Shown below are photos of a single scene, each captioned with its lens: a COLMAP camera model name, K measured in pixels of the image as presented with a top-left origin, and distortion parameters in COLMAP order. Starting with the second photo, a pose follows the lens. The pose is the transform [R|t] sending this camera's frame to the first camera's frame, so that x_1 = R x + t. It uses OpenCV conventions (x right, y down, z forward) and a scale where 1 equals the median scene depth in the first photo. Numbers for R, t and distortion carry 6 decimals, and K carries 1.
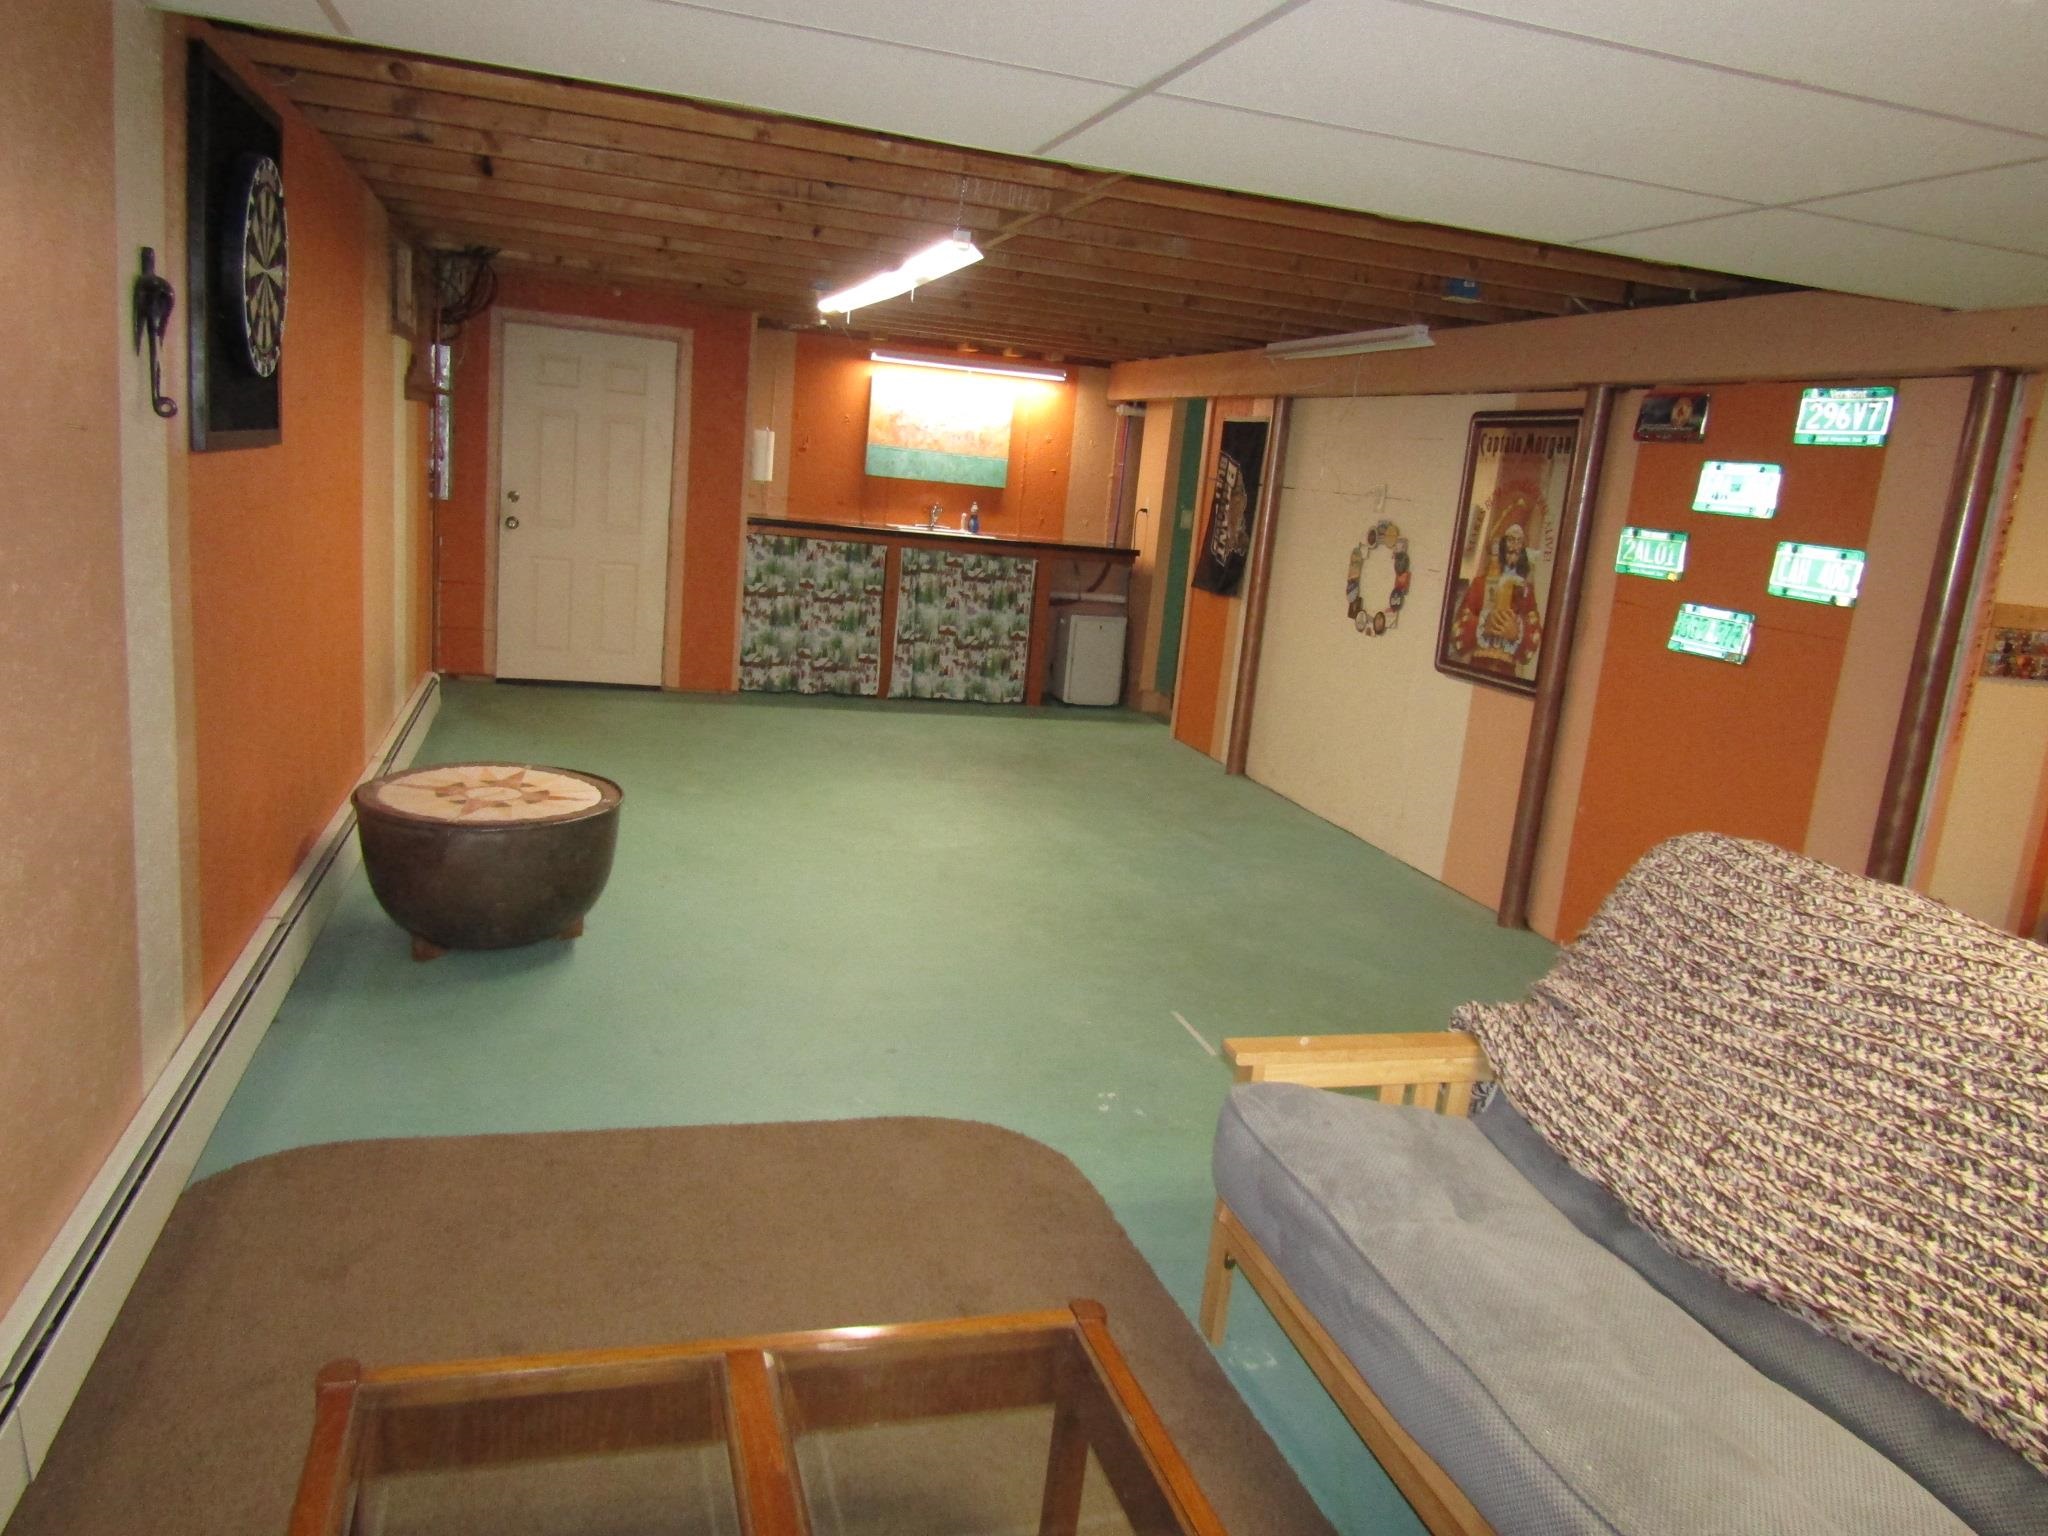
lens RADIAL K [[1450.6, 0, 1018.1], [0, 1450.6, 772.2], [0, 0, 1]] dist [-0.010603, -0.000230]
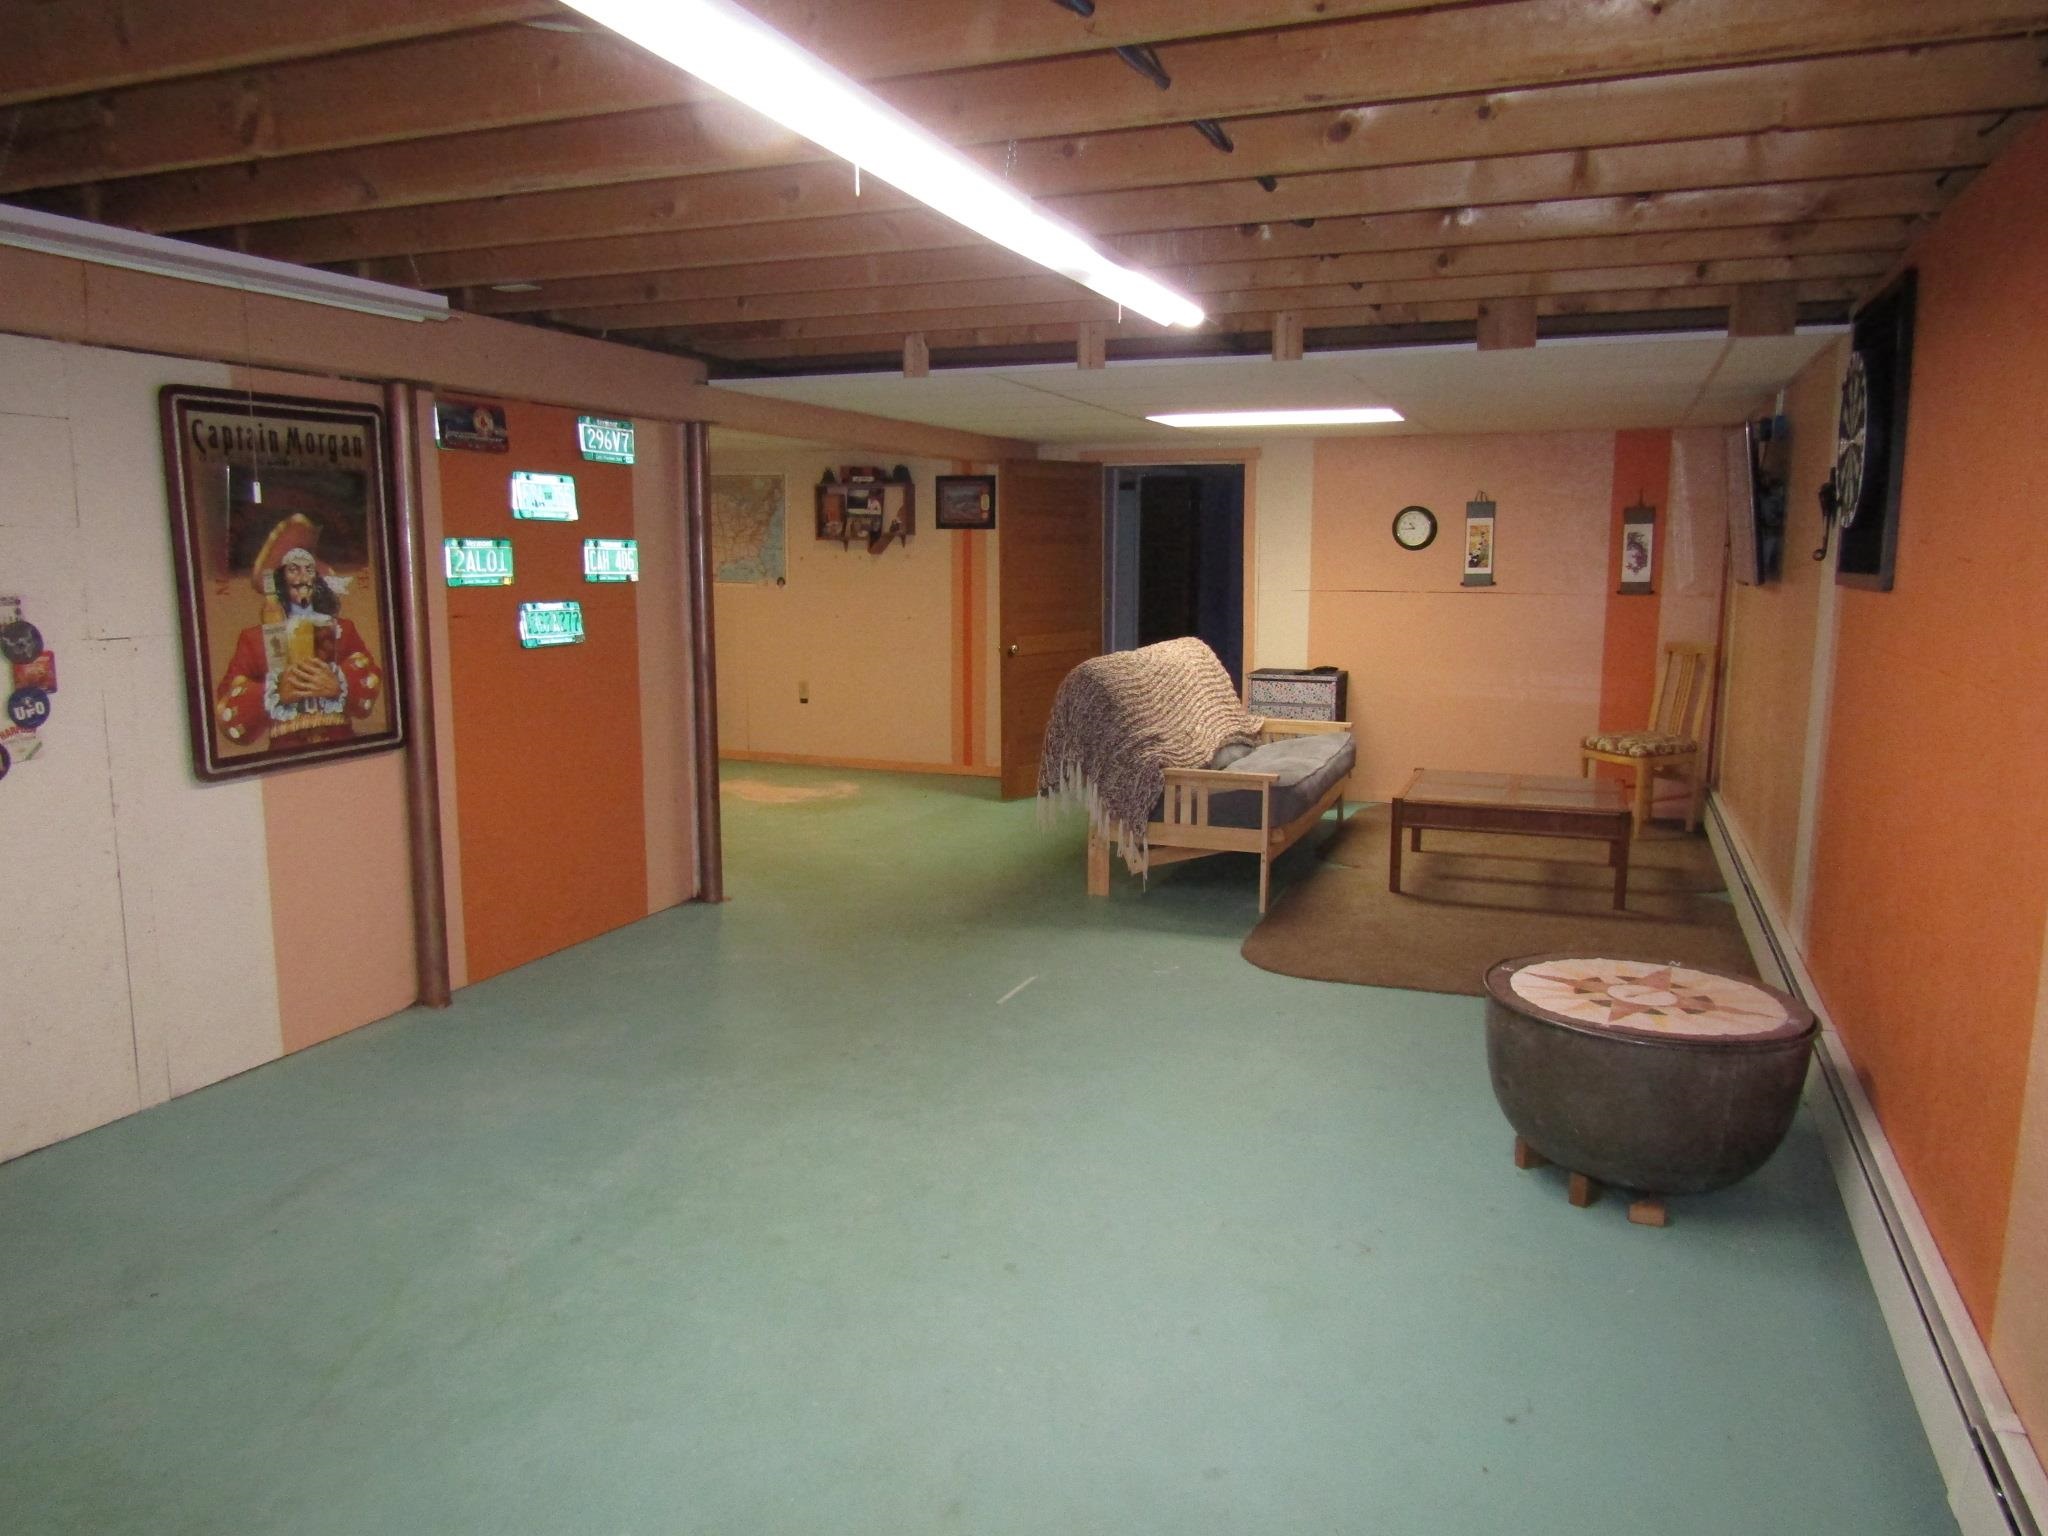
lens RADIAL K [[1450.6, 0, 1014.9], [0, 1450.6, 770.5], [0, 0, 1]] dist [-0.010603, -0.000230]
pose [[-0.790336, -0.191631, 0.581934, -0.456113], [0.045561, 0.928814, 0.367735, -0.361050], [-0.610978, 0.317148, -0.725344, 1.512833]]
